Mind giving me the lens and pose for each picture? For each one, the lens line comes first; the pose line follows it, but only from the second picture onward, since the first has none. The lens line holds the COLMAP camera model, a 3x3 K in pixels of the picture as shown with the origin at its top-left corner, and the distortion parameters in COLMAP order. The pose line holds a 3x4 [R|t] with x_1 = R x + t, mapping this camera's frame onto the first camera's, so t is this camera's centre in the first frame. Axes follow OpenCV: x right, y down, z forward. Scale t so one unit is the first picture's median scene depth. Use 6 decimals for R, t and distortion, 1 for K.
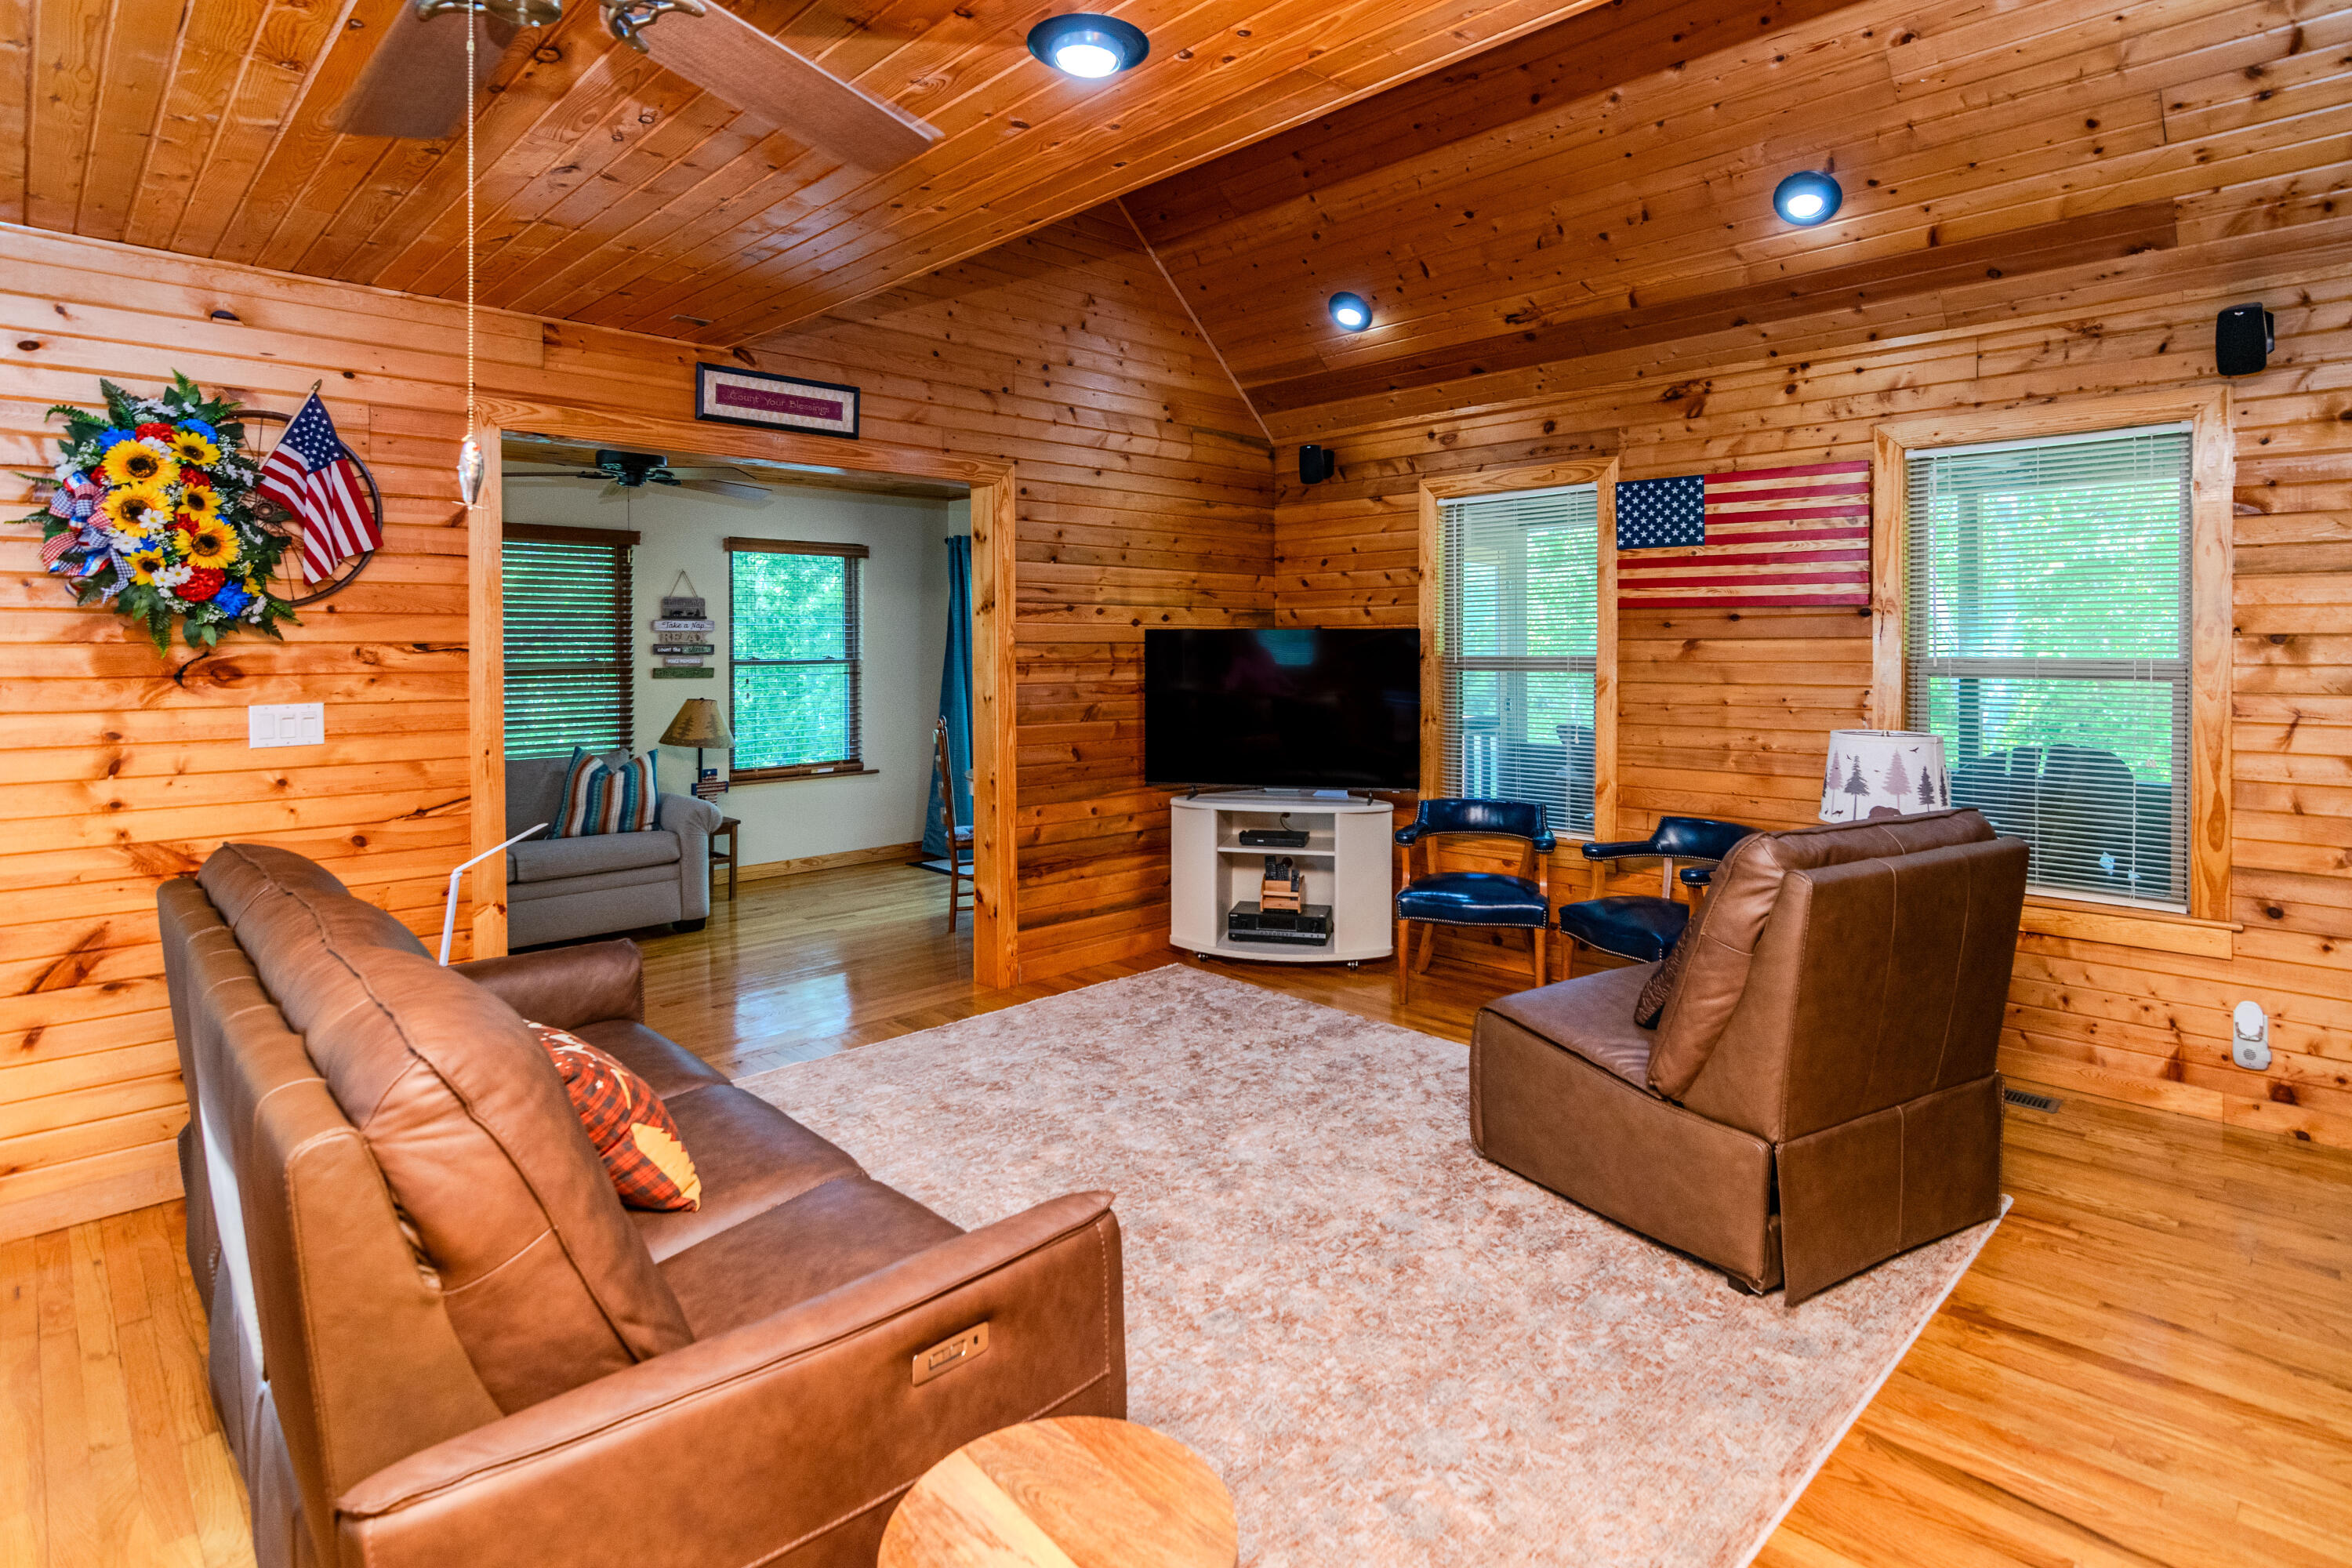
lens RADIAL K [[1171.0, 0, 1099.3], [0, 1171.0, 643.9], [0, 0, 1]] dist [-0.002006, -0.000276]
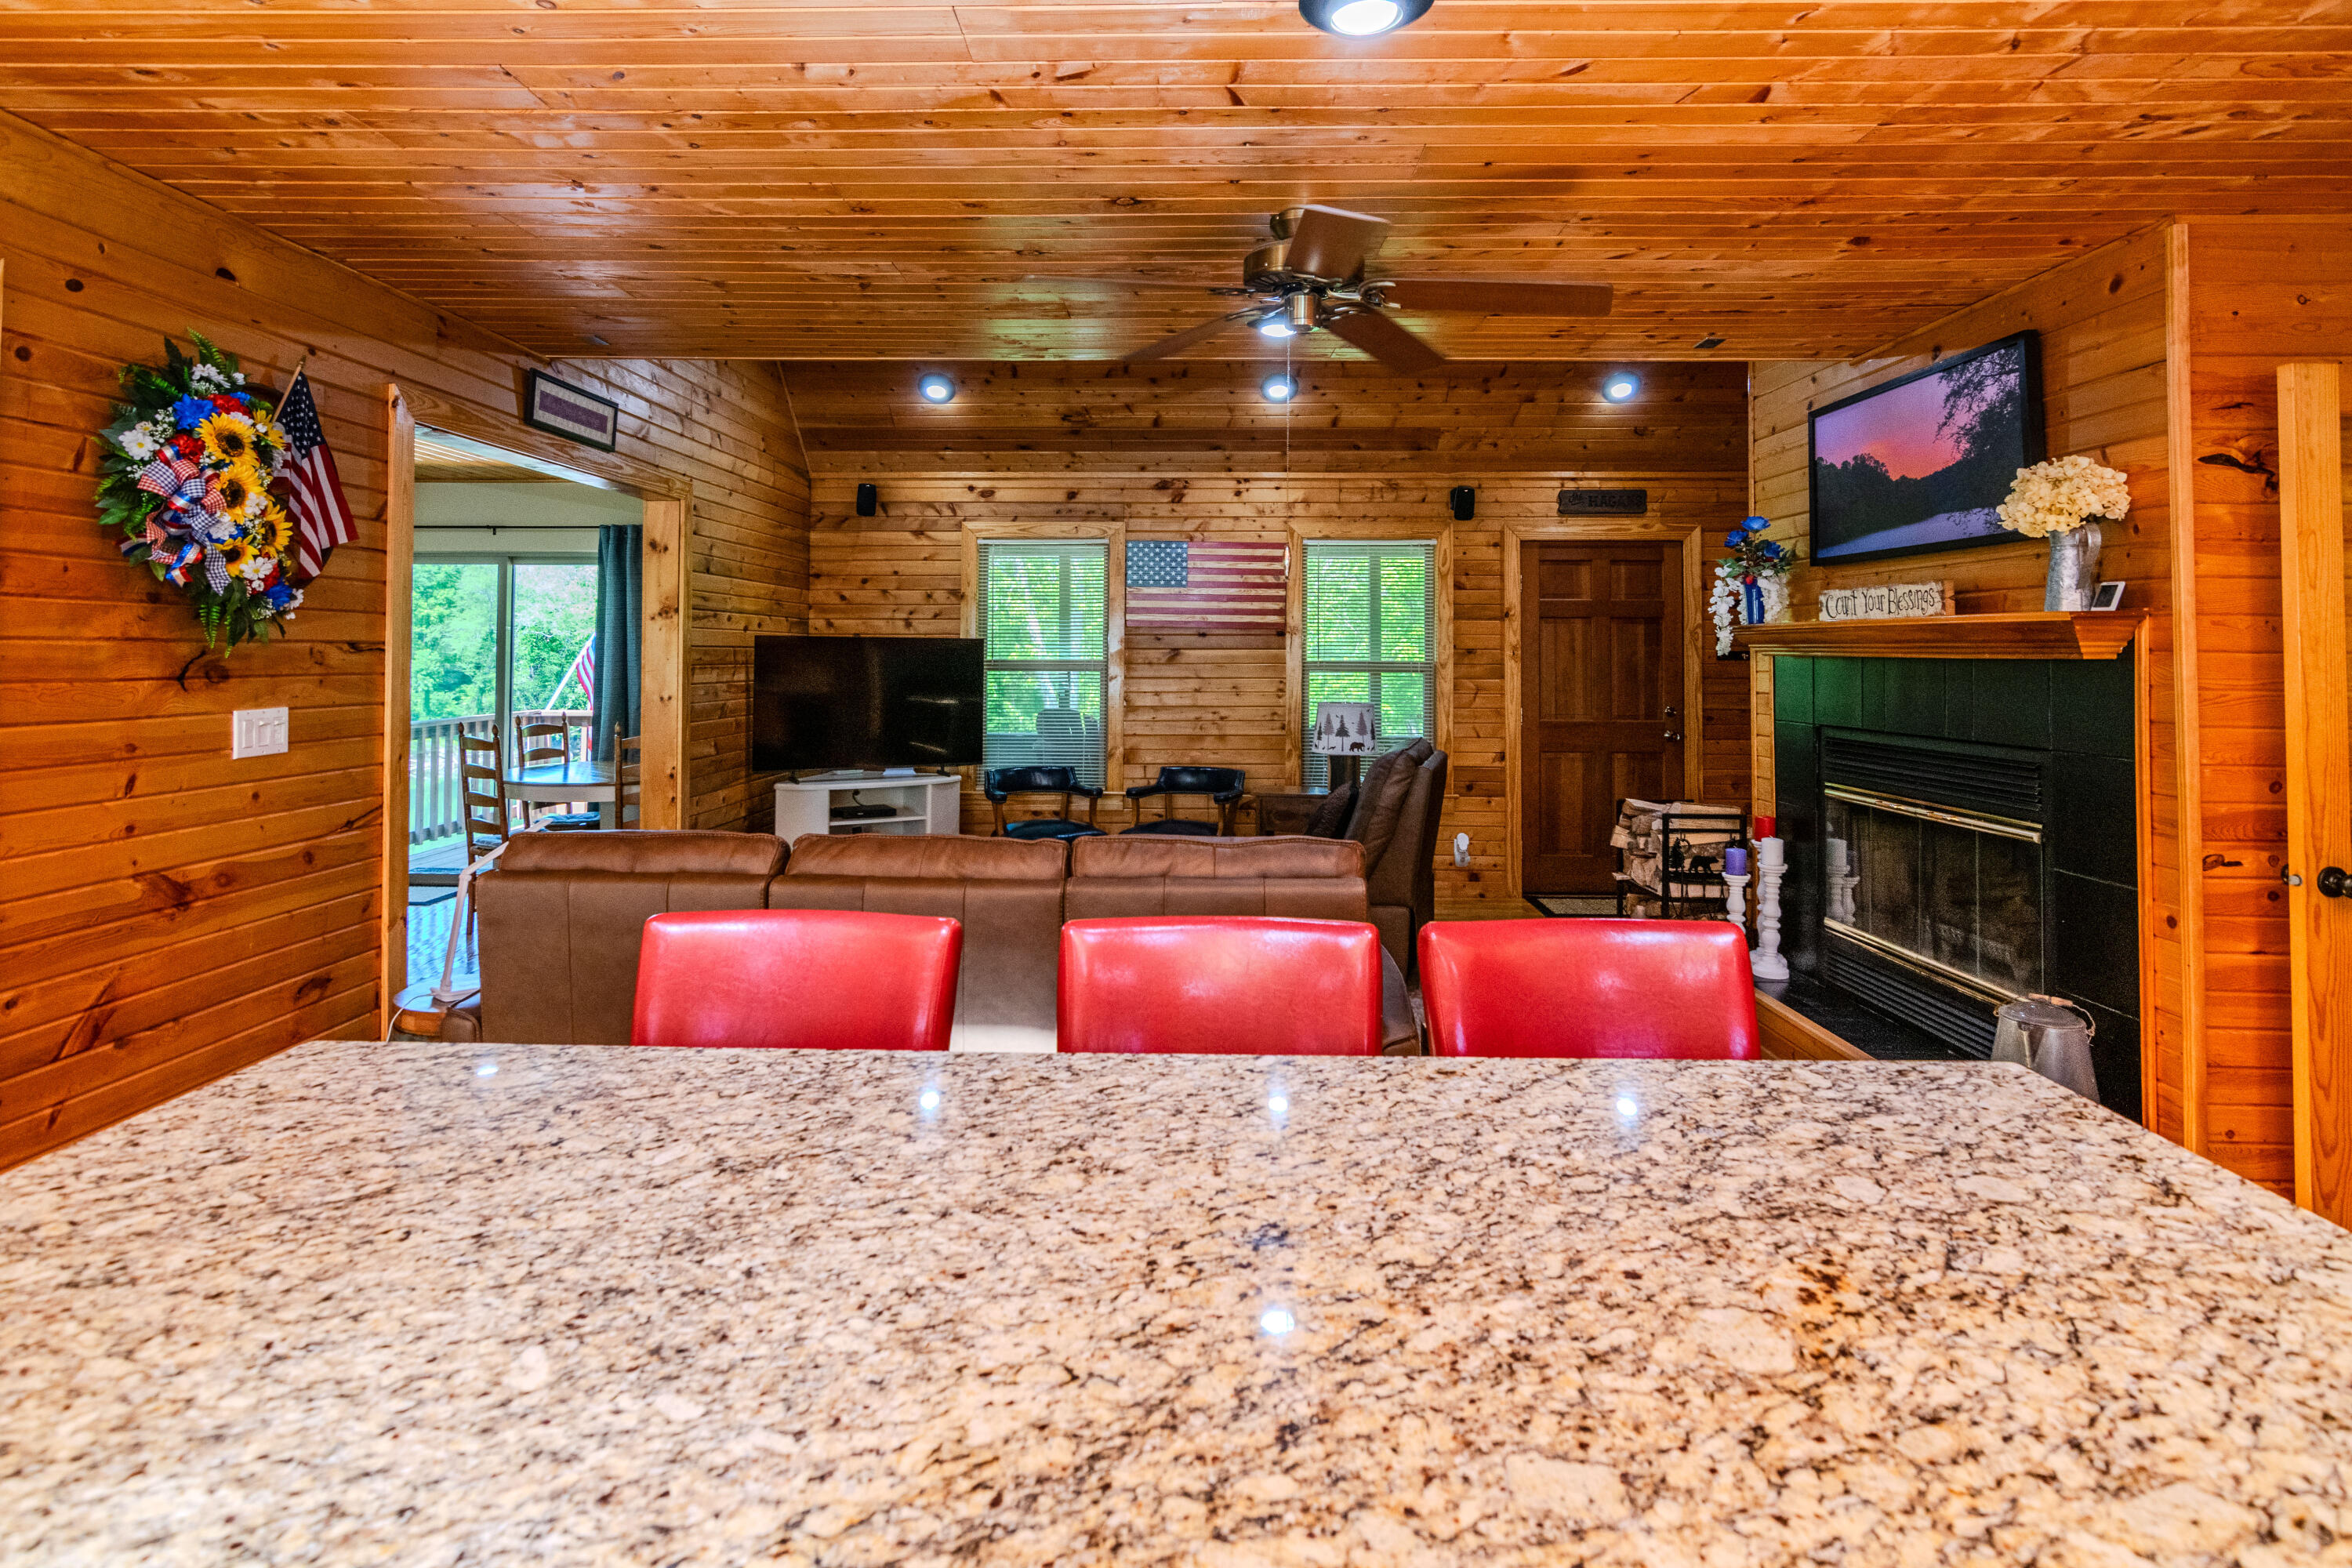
lens RADIAL K [[1199.4, 0, 1046.6], [0, 1199.4, 617.4], [0, 0, 1]] dist [-0.000306, 0.000068]
pose [[0.761126, 0.025354, 0.648108, -0.626606], [-0.008313, 0.999535, -0.029339, 0.002584], [-0.648550, 0.016943, 0.760983, -0.074737]]
